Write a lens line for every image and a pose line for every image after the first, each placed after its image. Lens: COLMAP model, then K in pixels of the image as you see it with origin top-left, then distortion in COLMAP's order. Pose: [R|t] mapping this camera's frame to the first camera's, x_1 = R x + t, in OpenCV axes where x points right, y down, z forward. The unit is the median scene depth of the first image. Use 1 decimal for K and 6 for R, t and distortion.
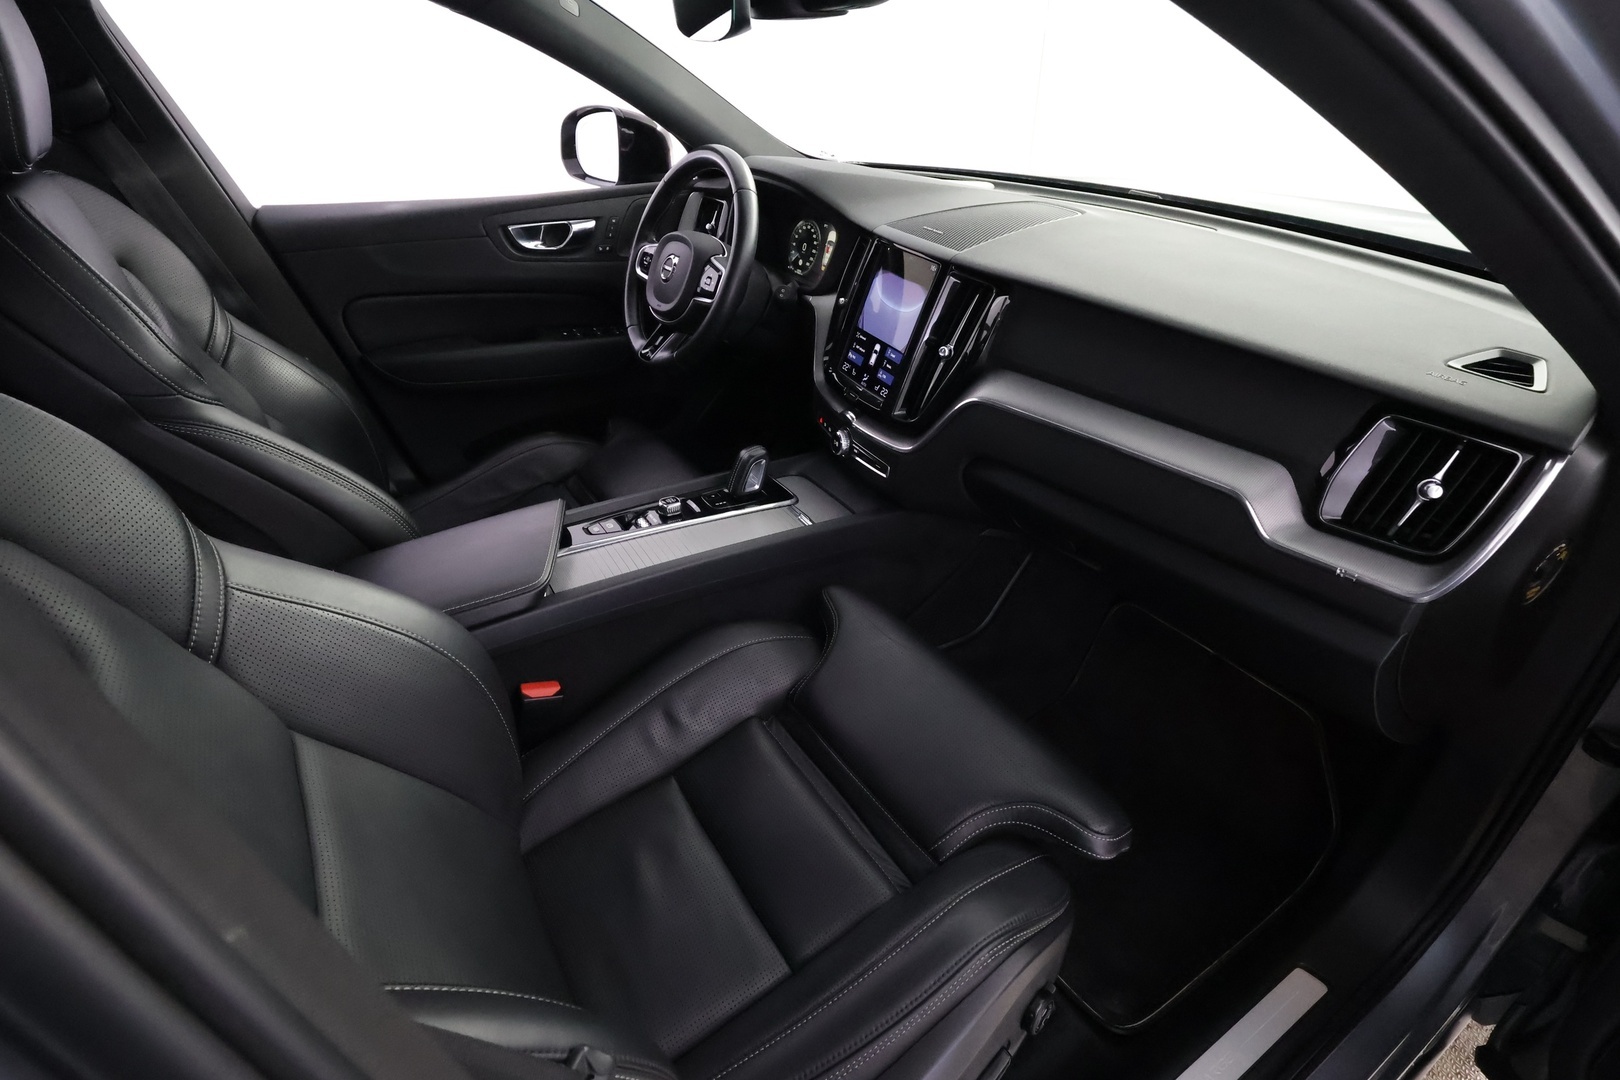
lens RADIAL K [[863.5, 0, 810.0], [0, 863.5, 540.0], [0, 0, 1]] dist [-0.000164, -0.000104]
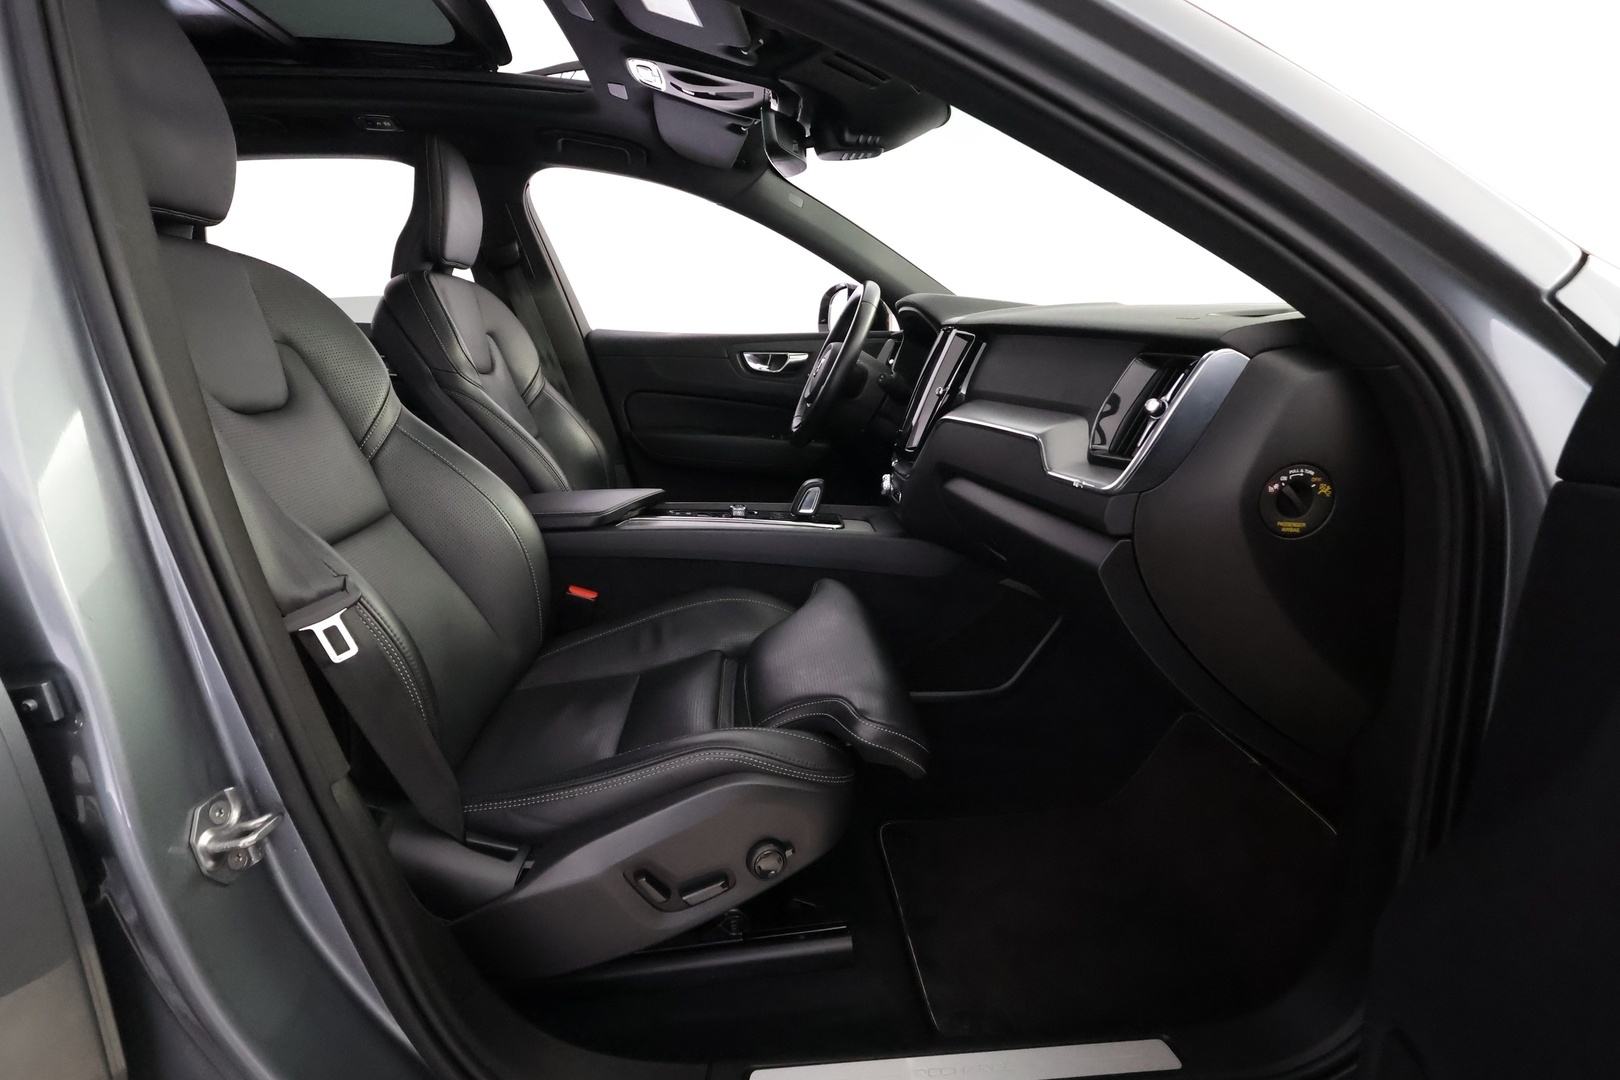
lens RADIAL K [[863.5, 0, 810.0], [0, 863.5, 540.0], [0, 0, 1]] dist [-0.000164, -0.000104]
pose [[0.884077, 0.109338, -0.454371, 0.487116], [-0.241426, 0.939317, -0.243713, 0.273263], [0.400151, 0.325159, 0.856826, -0.044314]]
